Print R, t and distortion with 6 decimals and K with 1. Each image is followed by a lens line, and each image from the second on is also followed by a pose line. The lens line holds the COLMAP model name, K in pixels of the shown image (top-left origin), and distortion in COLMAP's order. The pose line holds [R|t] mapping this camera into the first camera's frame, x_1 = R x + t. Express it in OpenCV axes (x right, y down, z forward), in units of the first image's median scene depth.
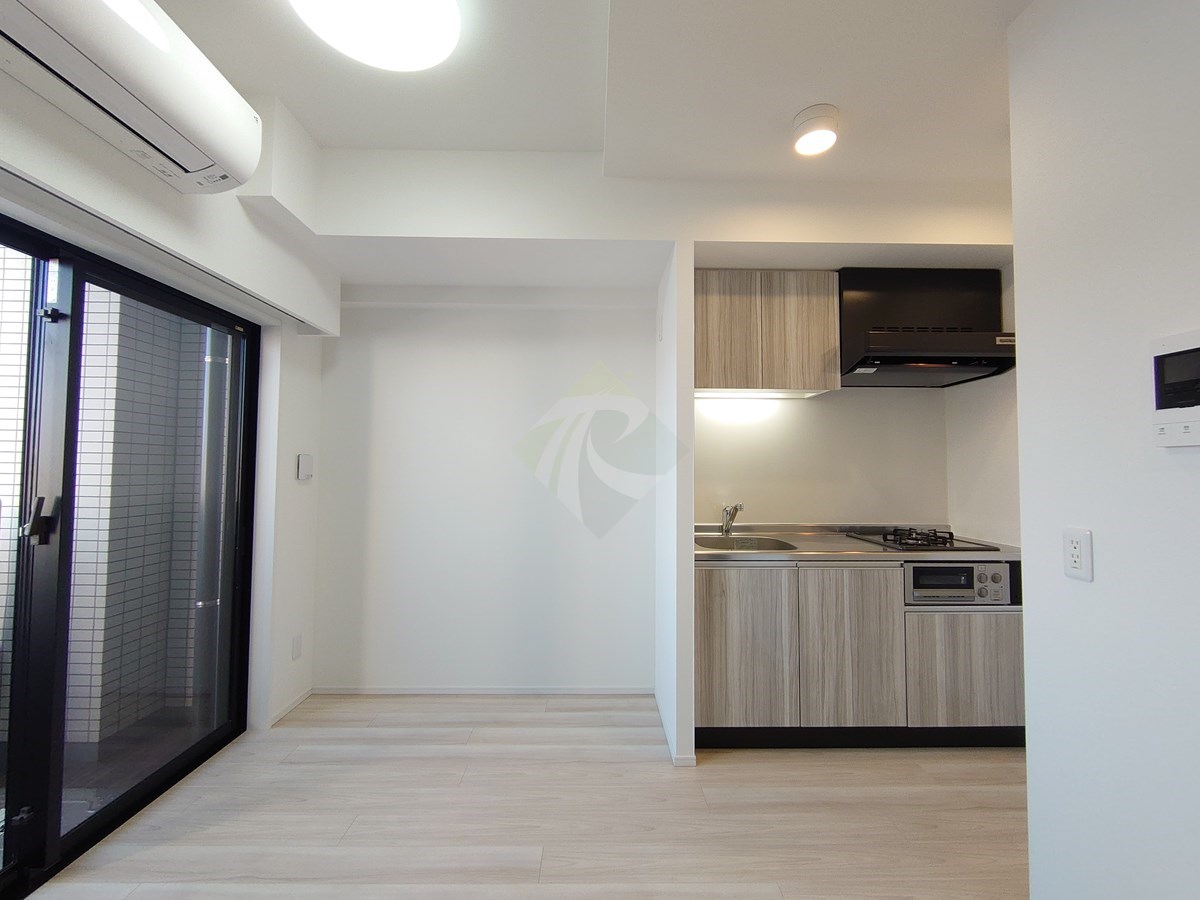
lens RADIAL K [[510.2, 0, 600.0], [0, 510.2, 450.0], [0, 0, 1]] dist [-0.002235, 0.000051]
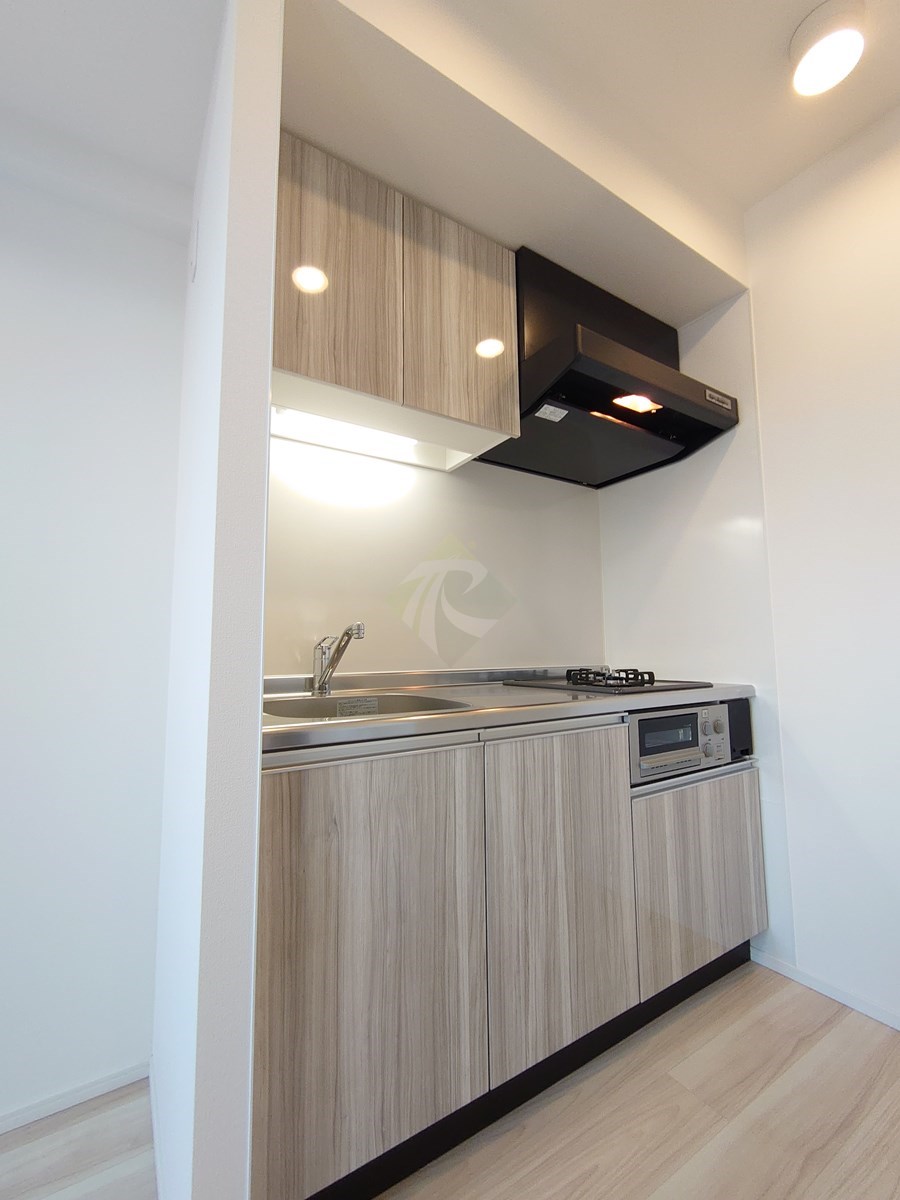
lens RADIAL K [[510.2, 0, 450.0], [0, 510.2, 600.0], [0, 0, 1]] dist [-0.002235, 0.000051]
pose [[0.851896, 0.038119, 0.522322, 0.102281], [-0.007060, 0.998093, -0.061325, 0.125681], [-0.523664, 0.048555, 0.850540, 0.595694]]
